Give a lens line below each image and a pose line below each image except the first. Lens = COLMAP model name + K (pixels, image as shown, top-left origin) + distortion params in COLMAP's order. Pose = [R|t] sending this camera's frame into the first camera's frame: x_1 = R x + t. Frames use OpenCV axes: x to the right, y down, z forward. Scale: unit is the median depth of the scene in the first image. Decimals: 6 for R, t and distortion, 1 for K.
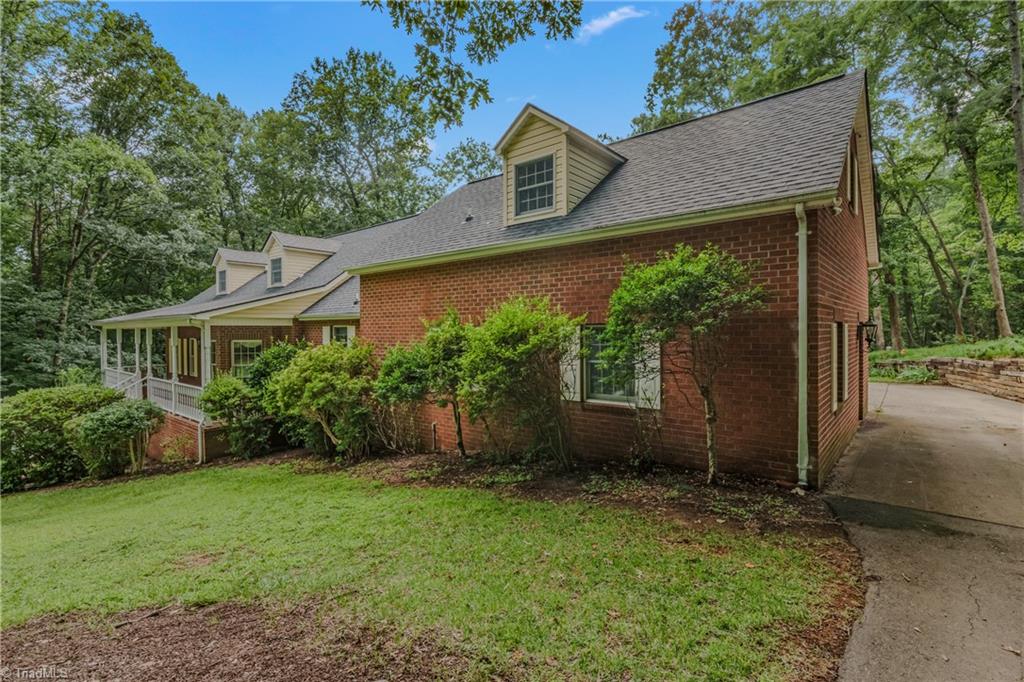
lens RADIAL K [[486.5, 0, 512.0], [0, 486.5, 341.0], [0, 0, 1]] dist [-0.000914, -0.000225]
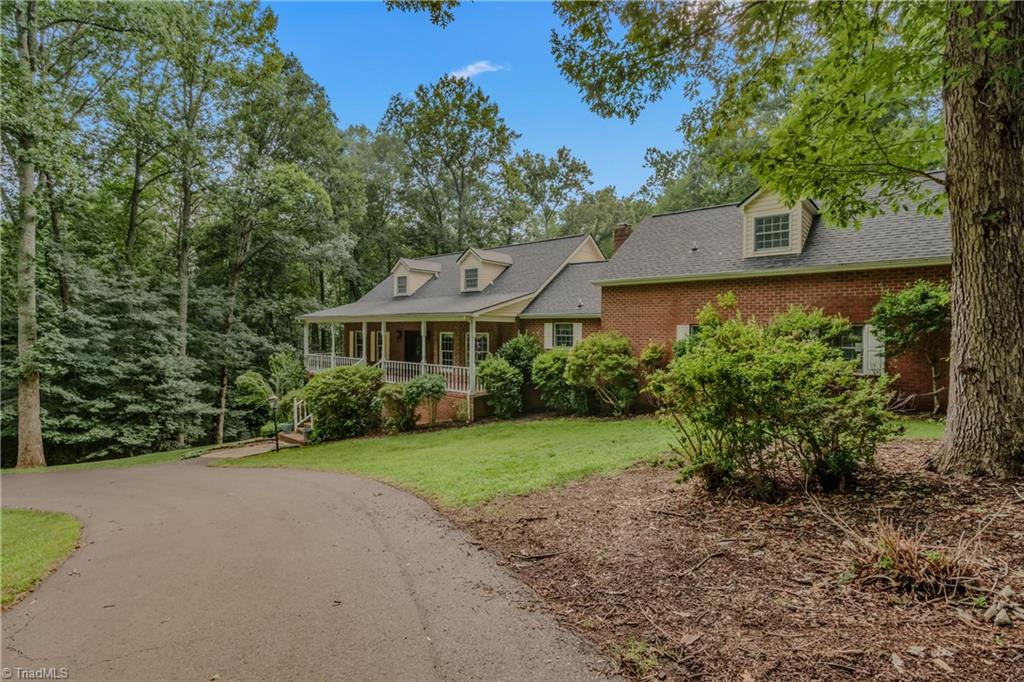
lens RADIAL K [[486.5, 0, 512.0], [0, 486.5, 341.0], [0, 0, 1]] dist [-0.000914, -0.000225]
pose [[0.999638, 0.019403, -0.018642, -0.584925], [-0.019470, 0.999805, -0.003421, 0.032064], [0.018572, 0.003783, 0.999820, -0.422892]]
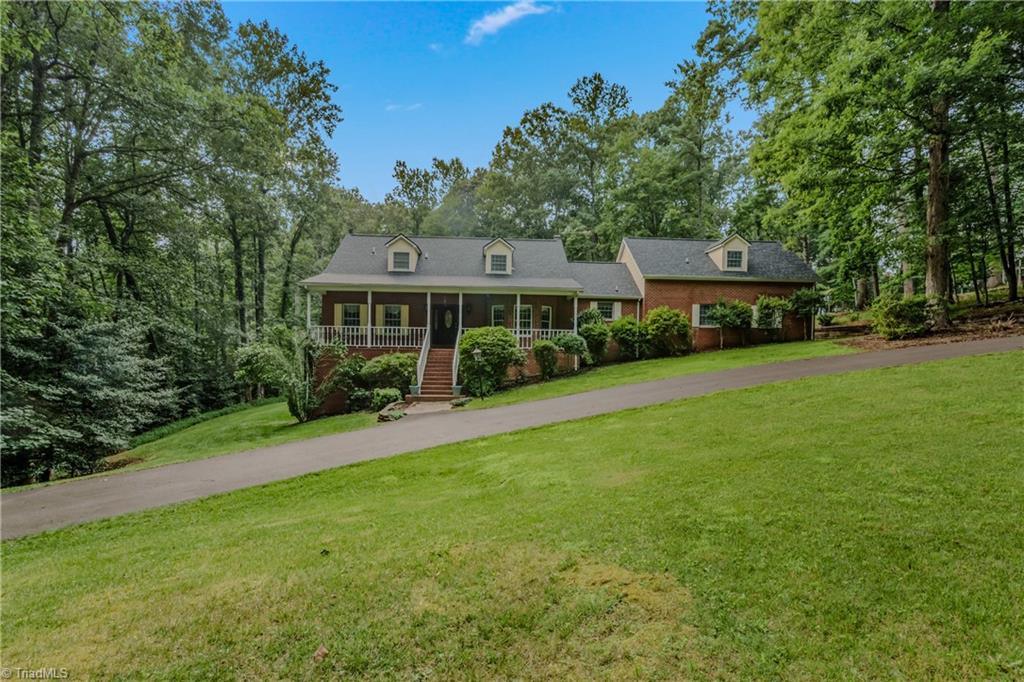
lens RADIAL K [[474.0, 0, 499.1], [0, 474.0, 341.4], [0, 0, 1]] dist [-0.000024, 0.000038]
pose [[0.749747, 0.024257, 0.661279, -2.350134], [-0.012667, 0.999671, -0.022309, 0.211733], [-0.661603, 0.008349, 0.749808, -0.171862]]
